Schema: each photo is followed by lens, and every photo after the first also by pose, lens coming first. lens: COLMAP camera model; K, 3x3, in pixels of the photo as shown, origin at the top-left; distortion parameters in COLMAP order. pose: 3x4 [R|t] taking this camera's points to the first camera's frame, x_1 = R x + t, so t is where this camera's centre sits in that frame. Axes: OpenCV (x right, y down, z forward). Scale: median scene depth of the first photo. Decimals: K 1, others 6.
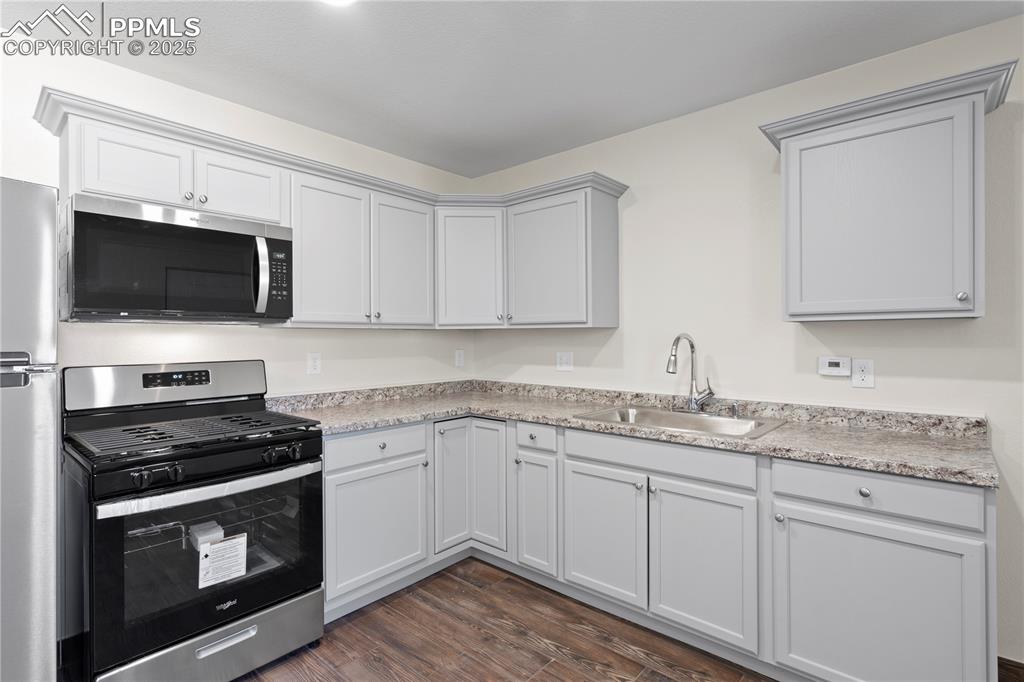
lens RADIAL K [[500.7, 0, 509.0], [0, 500.7, 332.6], [0, 0, 1]] dist [0.005813, 0.001808]
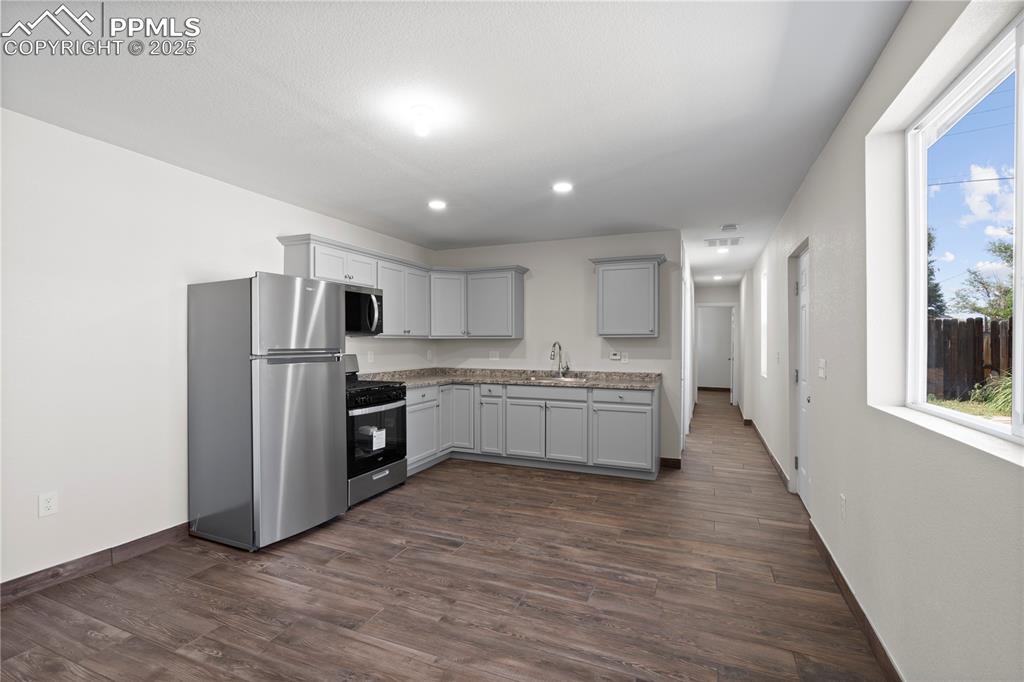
lens RADIAL K [[463.7, 0, 507.7], [0, 463.7, 341.4], [0, 0, 1]] dist [-0.003487, 0.000163]
pose [[0.951072, 0.004776, 0.308933, -0.506865], [-0.006765, 0.999963, 0.005368, -0.009537], [-0.308896, -0.007195, 0.951069, -0.913855]]
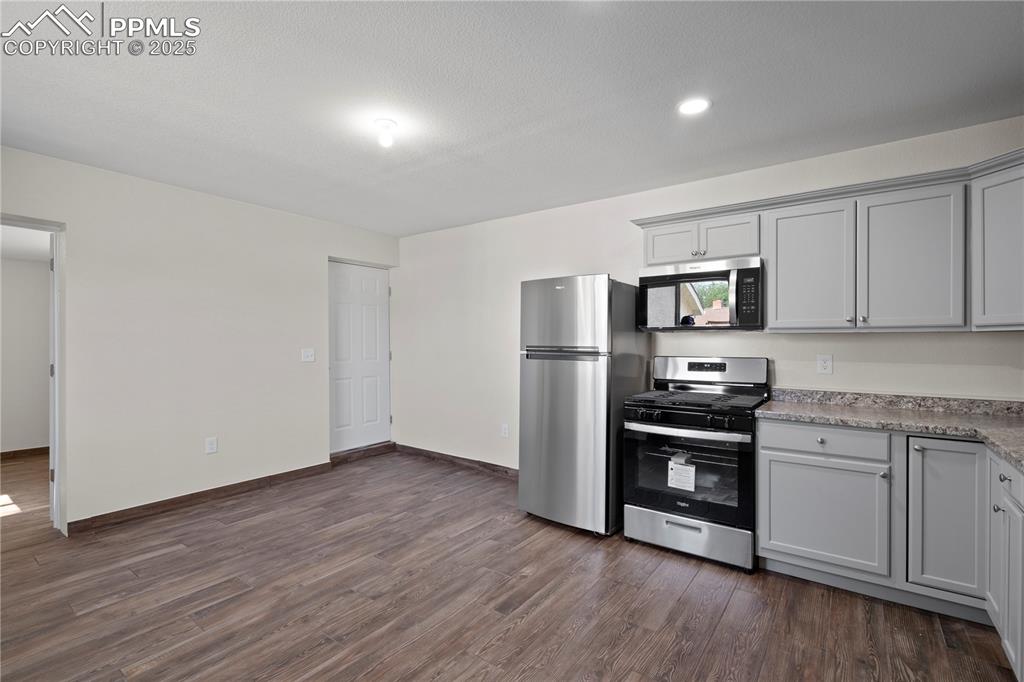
lens RADIAL K [[463.7, 0, 515.3], [0, 463.7, 339.1], [0, 0, 1]] dist [-0.003487, 0.000163]
pose [[0.090999, -0.001771, -0.995849, 0.677189], [0.007093, 0.999974, -0.001130, 0.001633], [0.995826, -0.006961, 0.091010, 0.246301]]
